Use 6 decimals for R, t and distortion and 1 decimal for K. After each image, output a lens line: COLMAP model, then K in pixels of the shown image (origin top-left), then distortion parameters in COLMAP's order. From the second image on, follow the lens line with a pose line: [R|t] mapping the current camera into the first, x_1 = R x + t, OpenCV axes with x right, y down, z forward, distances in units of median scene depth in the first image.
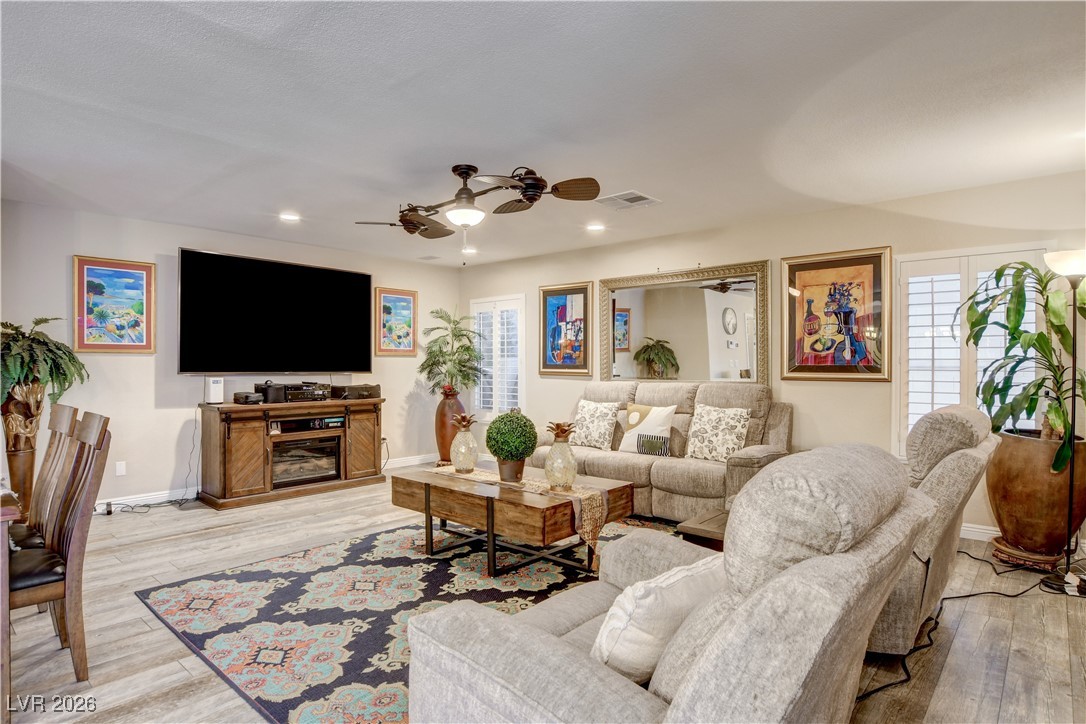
lens RADIAL K [[583.8, 0, 543.2], [0, 583.8, 385.1], [0, 0, 1]] dist [-0.055162, 0.000280]
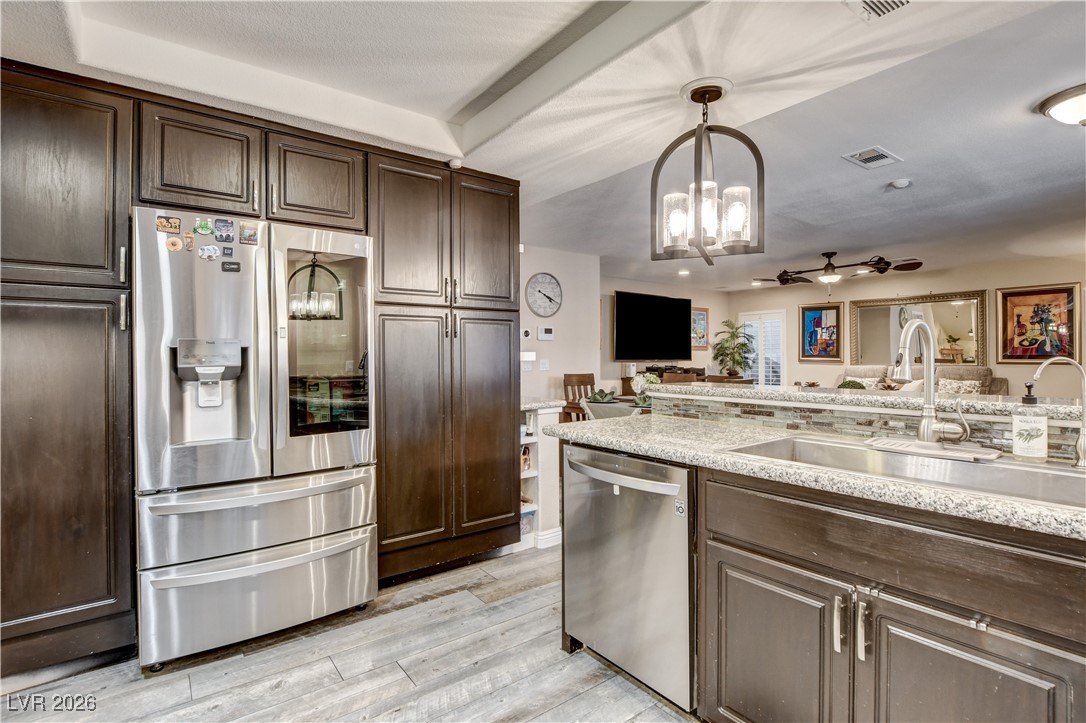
lens RADIAL K [[511.2, 0, 543.0], [0, 511.2, 361.5], [0, 0, 1]] dist [-0.029169, 0.000129]
pose [[0.978670, -0.003023, -0.205415, -0.546079], [-0.001724, 0.999736, -0.022926, 0.018805], [0.205430, 0.022791, 0.978406, -0.627921]]
